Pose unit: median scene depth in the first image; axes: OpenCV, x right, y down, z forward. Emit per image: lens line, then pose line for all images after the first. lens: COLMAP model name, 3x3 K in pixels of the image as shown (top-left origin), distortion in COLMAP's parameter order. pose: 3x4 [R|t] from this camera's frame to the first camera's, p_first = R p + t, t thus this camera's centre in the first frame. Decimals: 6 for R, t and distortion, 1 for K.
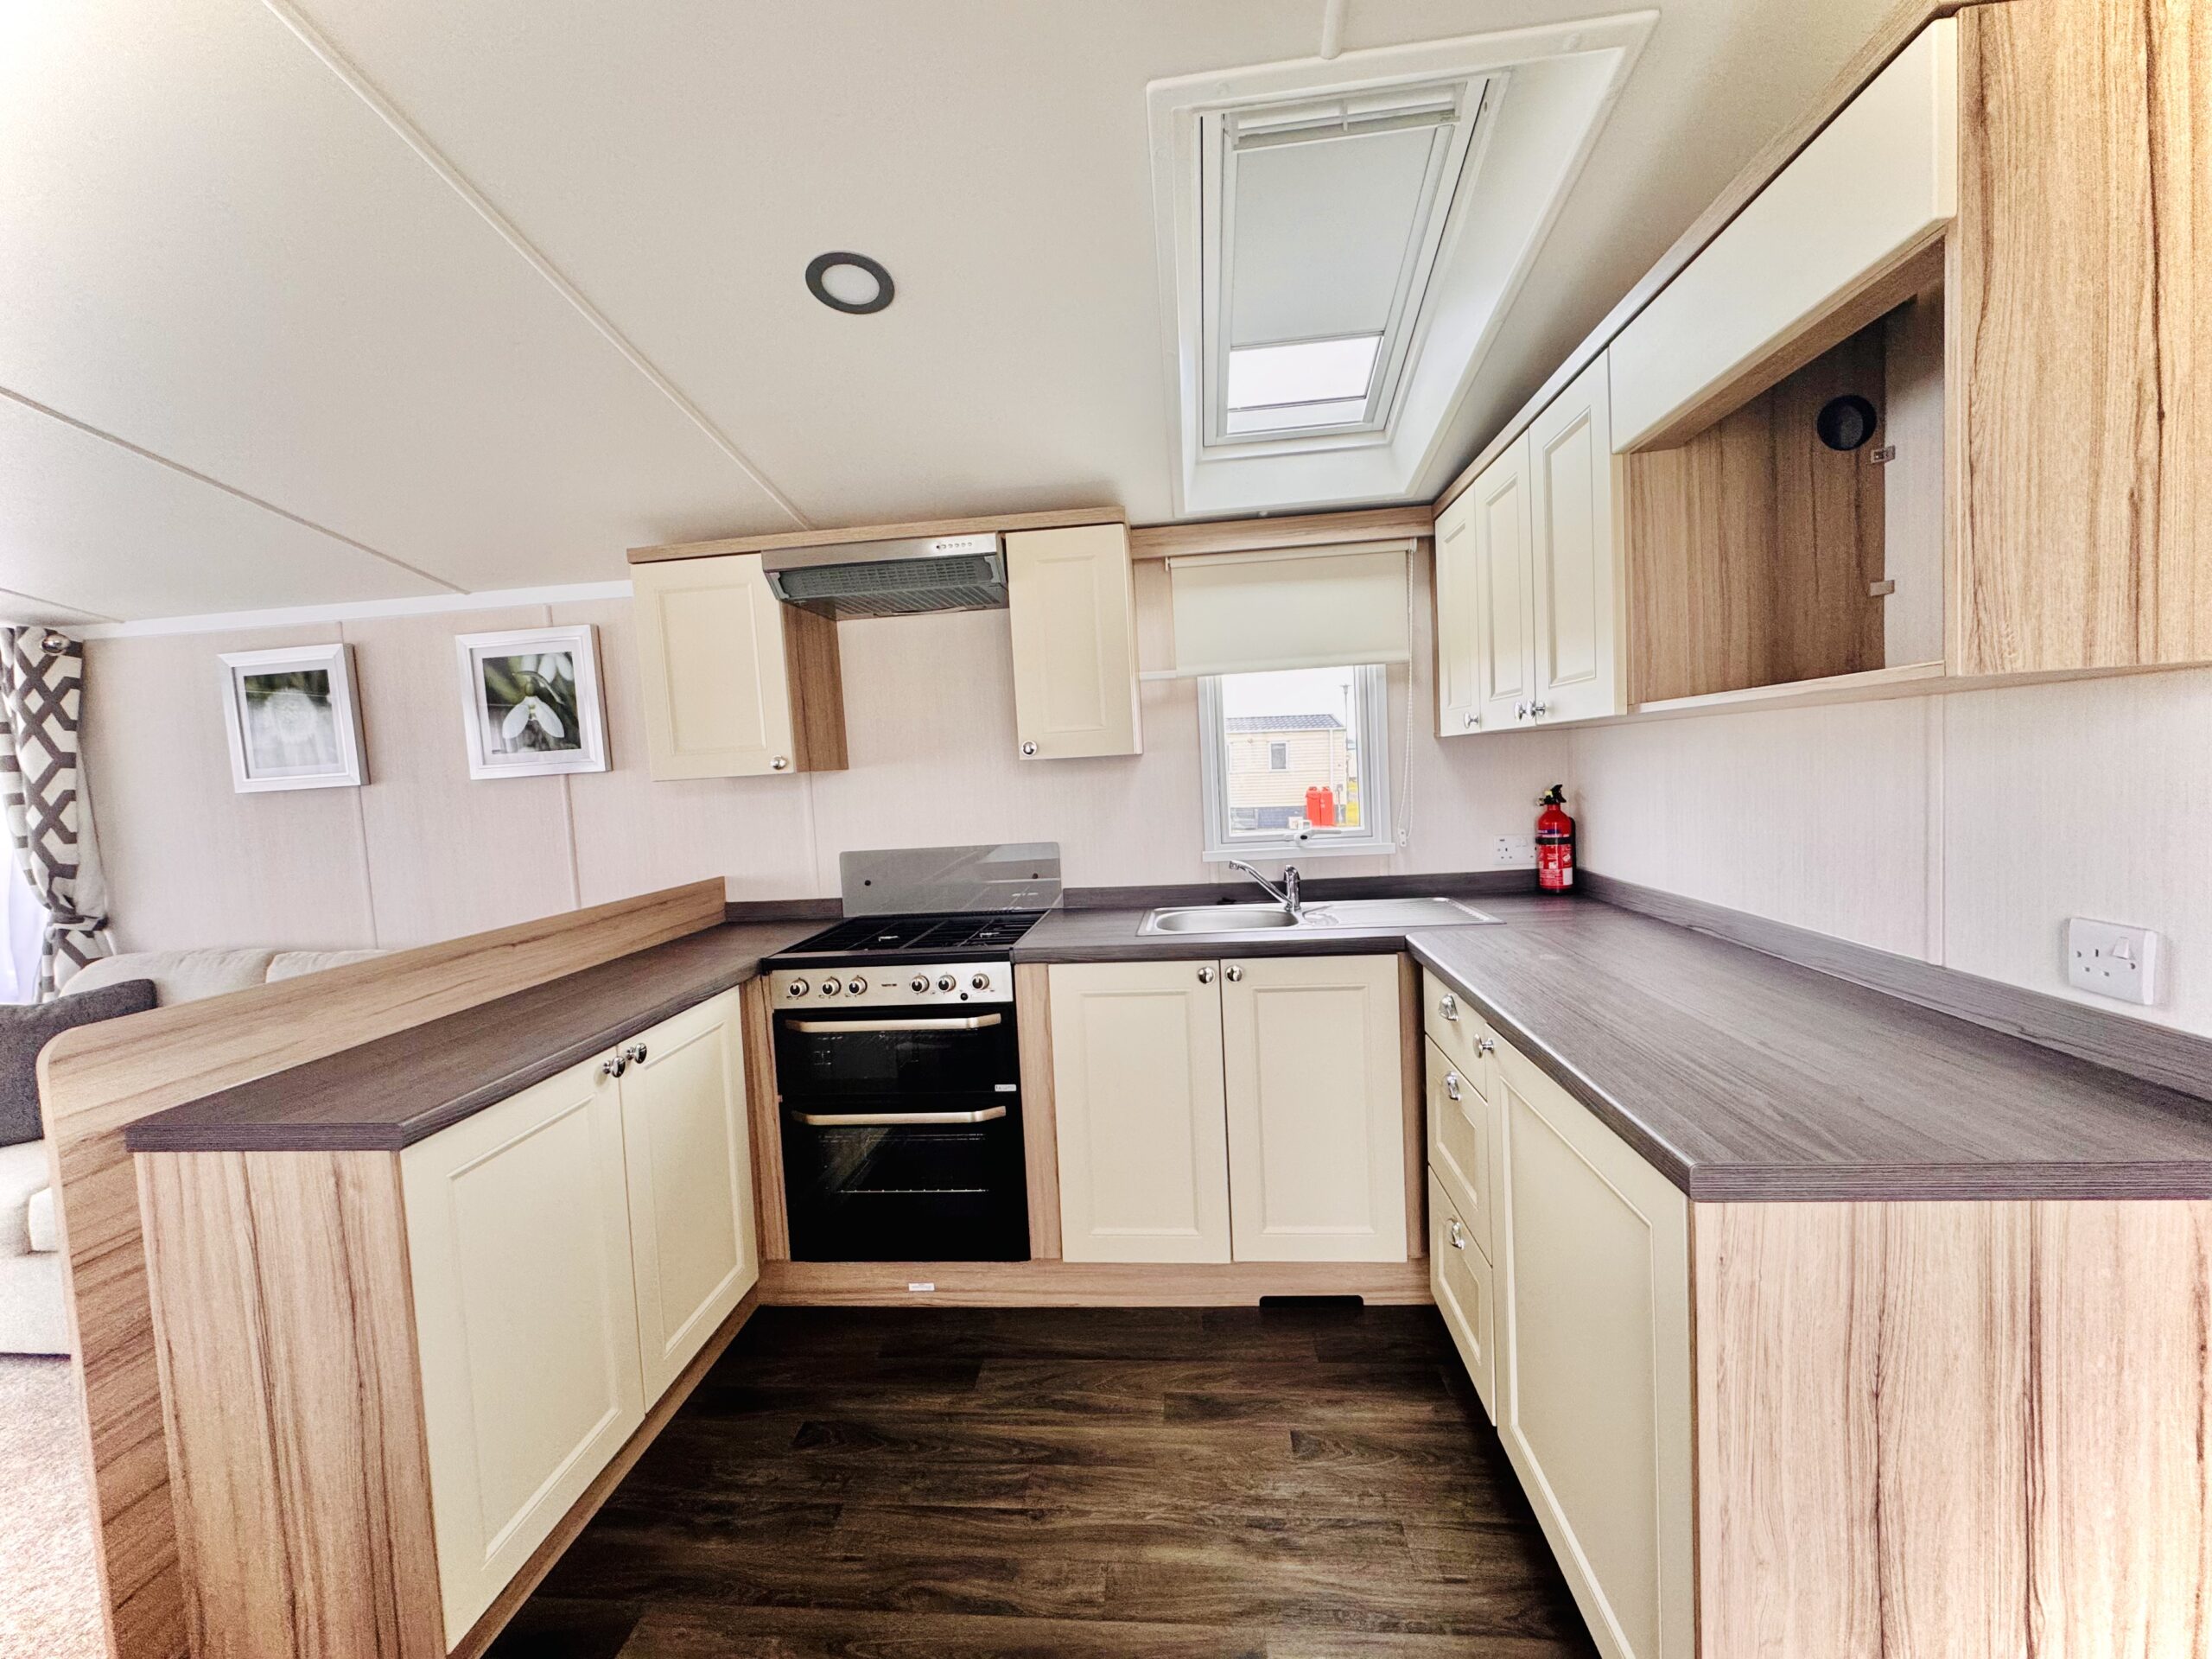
lens RADIAL K [[877.0, 0, 1106.0], [0, 877.0, 821.3], [0, 0, 1]] dist [-0.002760, 0.000156]
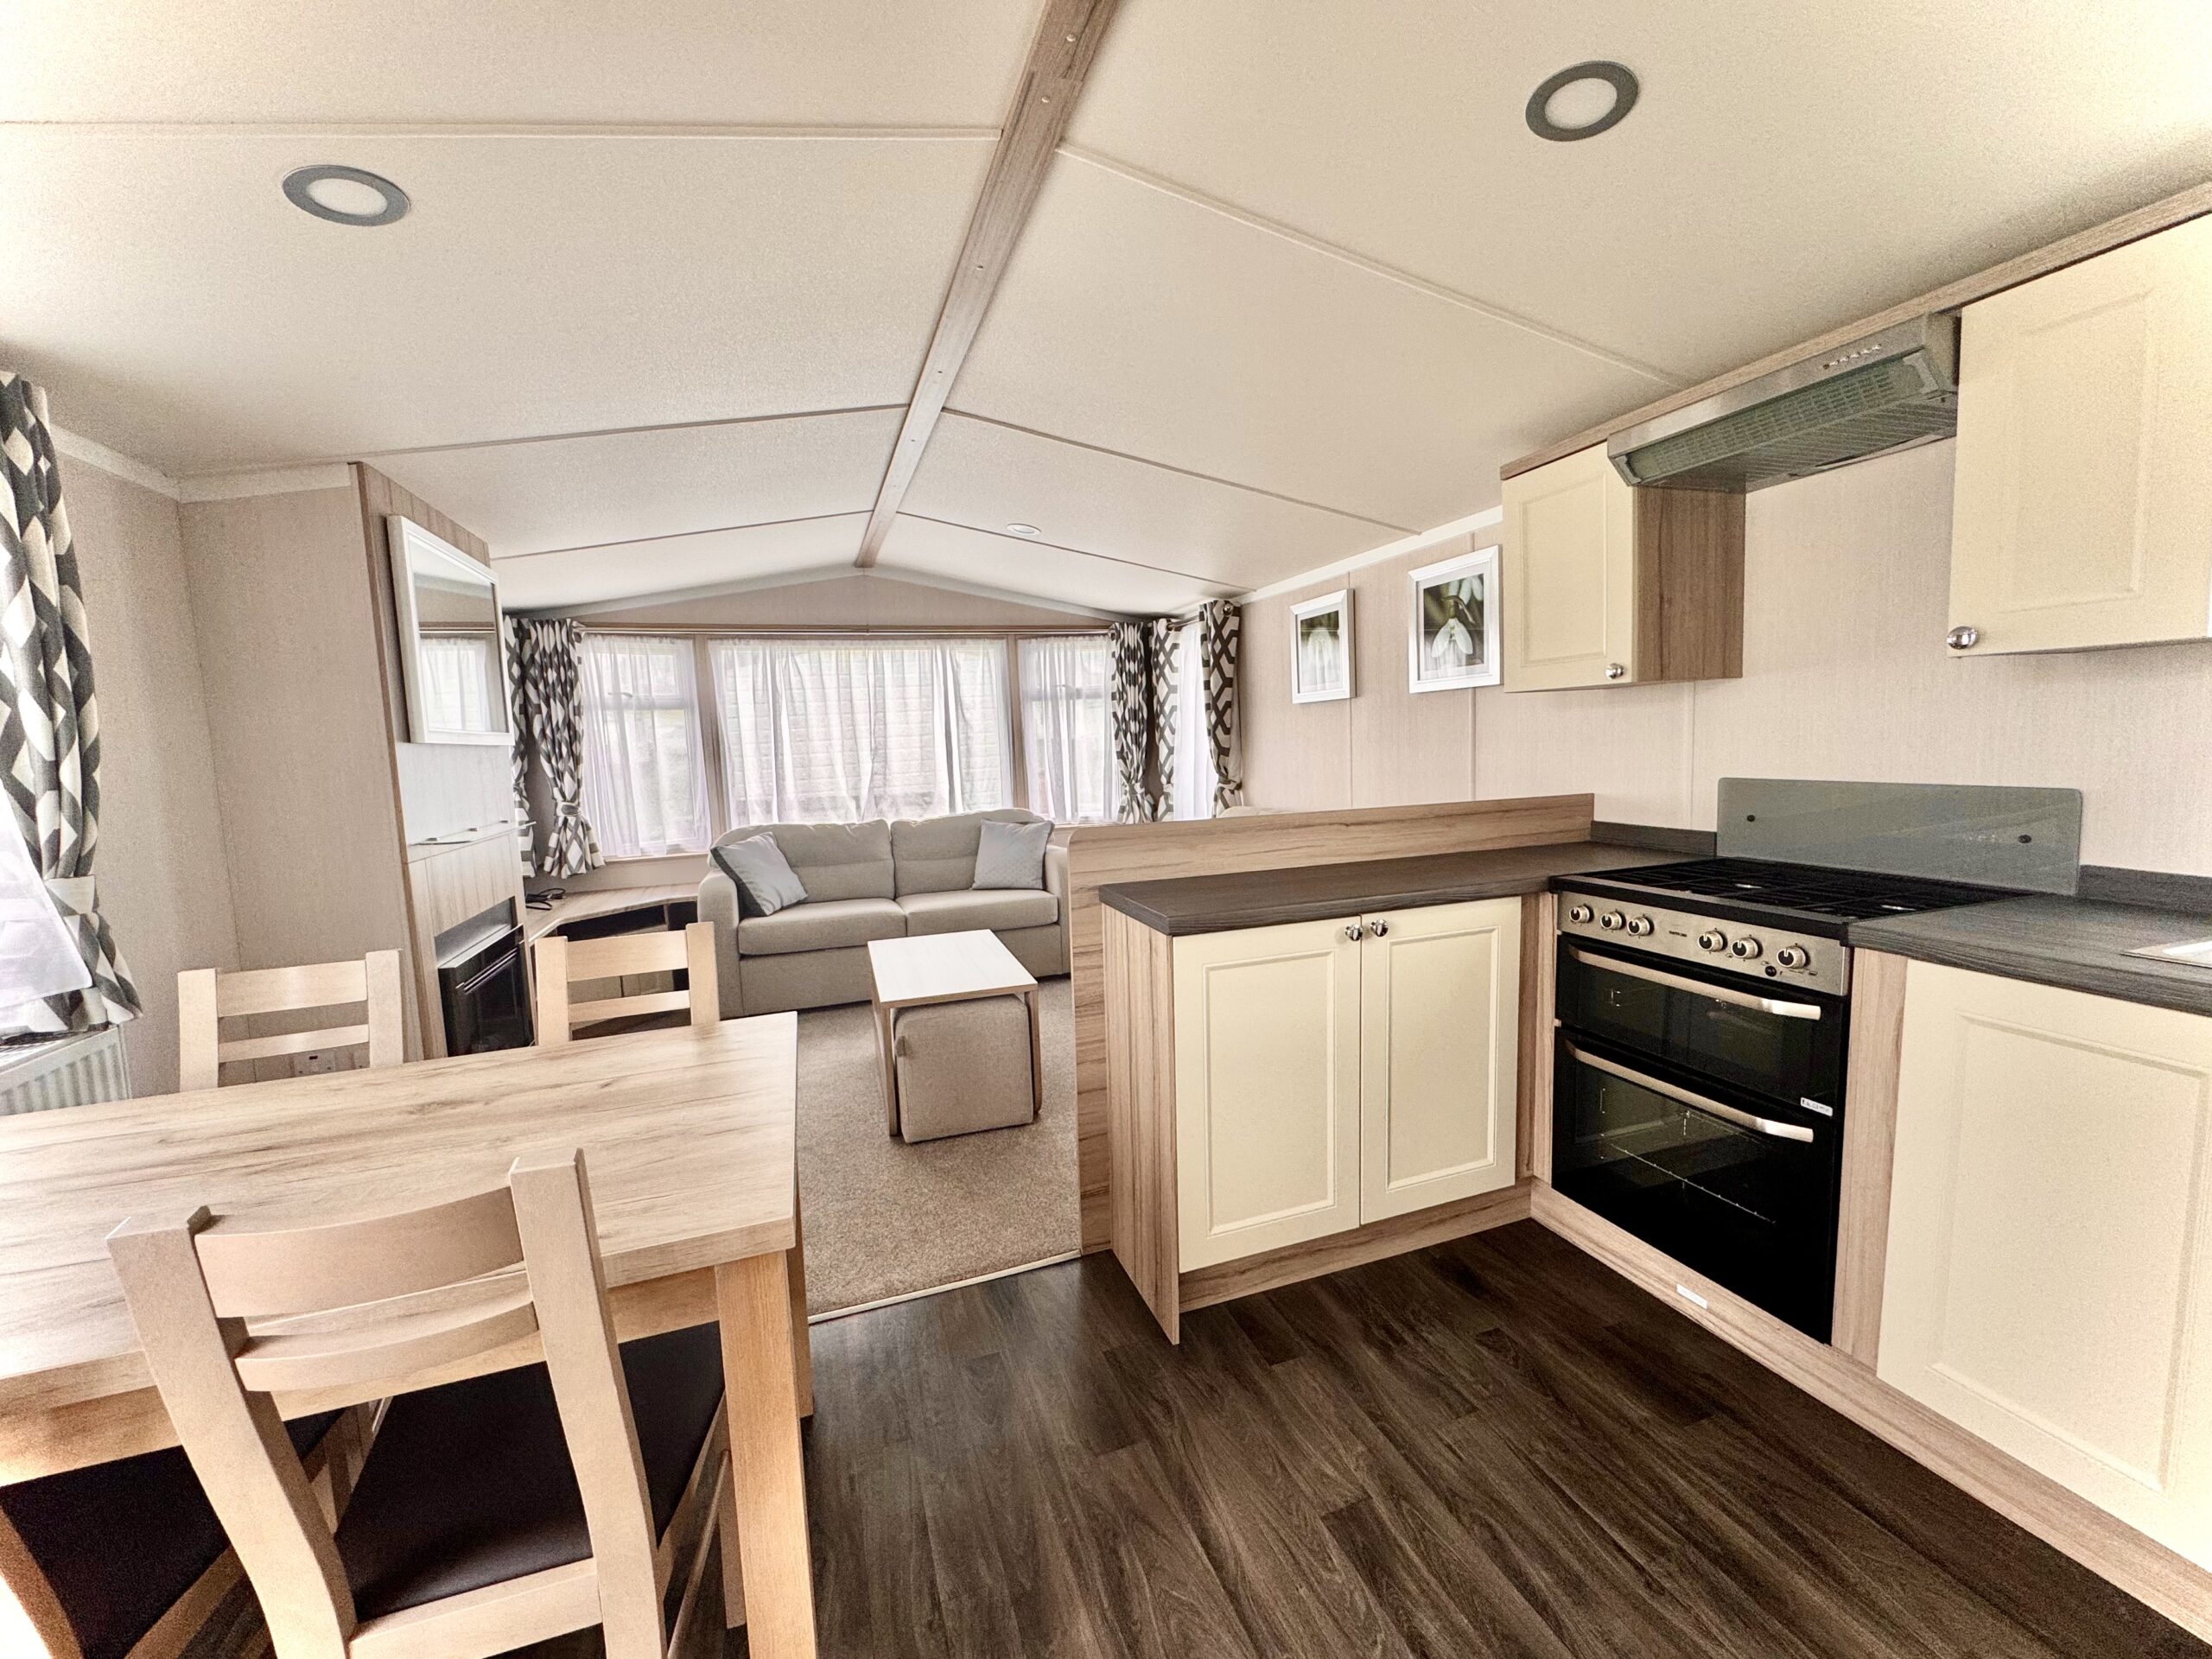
lens RADIAL K [[877.0, 0, 1106.0], [0, 877.0, 821.3], [0, 0, 1]] dist [-0.002760, 0.000156]
pose [[0.424558, 0.125726, -0.896629, 0.248485], [-0.043917, 0.992006, 0.118305, 0.003619], [0.904335, -0.010850, 0.426685, 0.136445]]
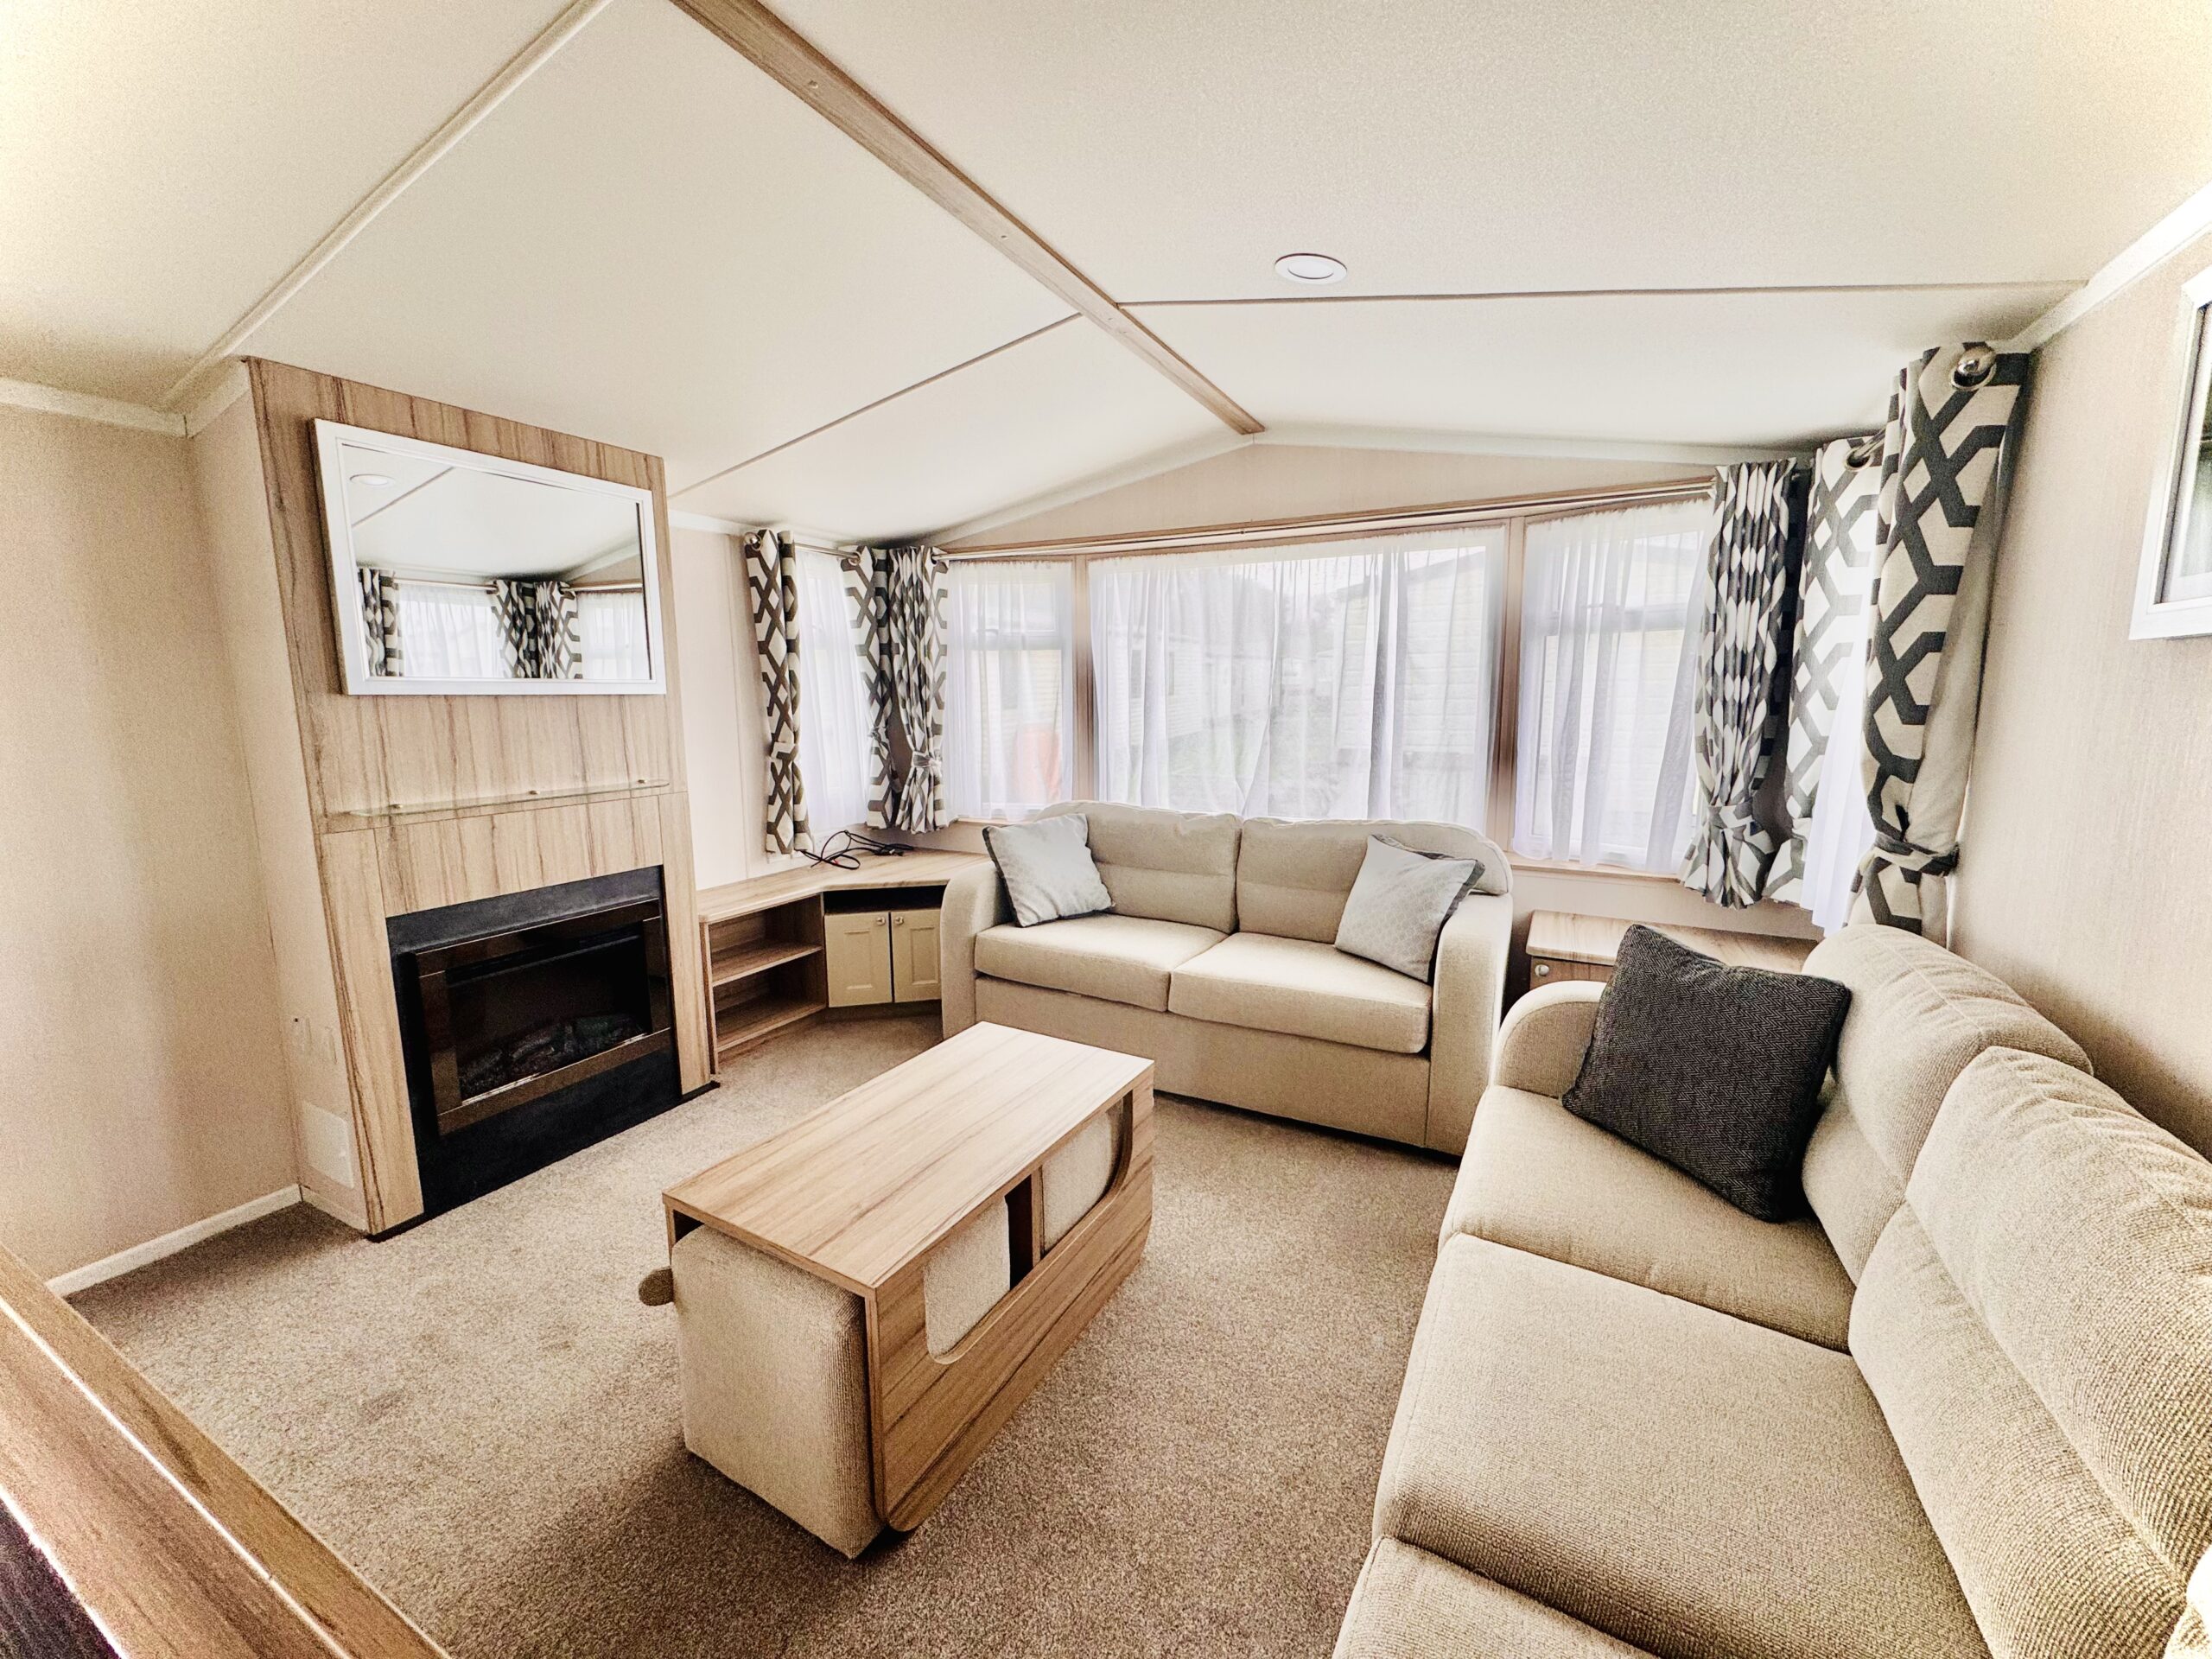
lens RADIAL K [[877.0, 0, 1106.0], [0, 877.0, 821.3], [0, 0, 1]] dist [-0.002760, 0.000156]
pose [[-0.380263, 0.195144, -0.904057, -0.545500], [-0.034645, 0.973796, 0.224770, -0.032652], [0.924229, 0.116793, -0.363537, 0.926180]]
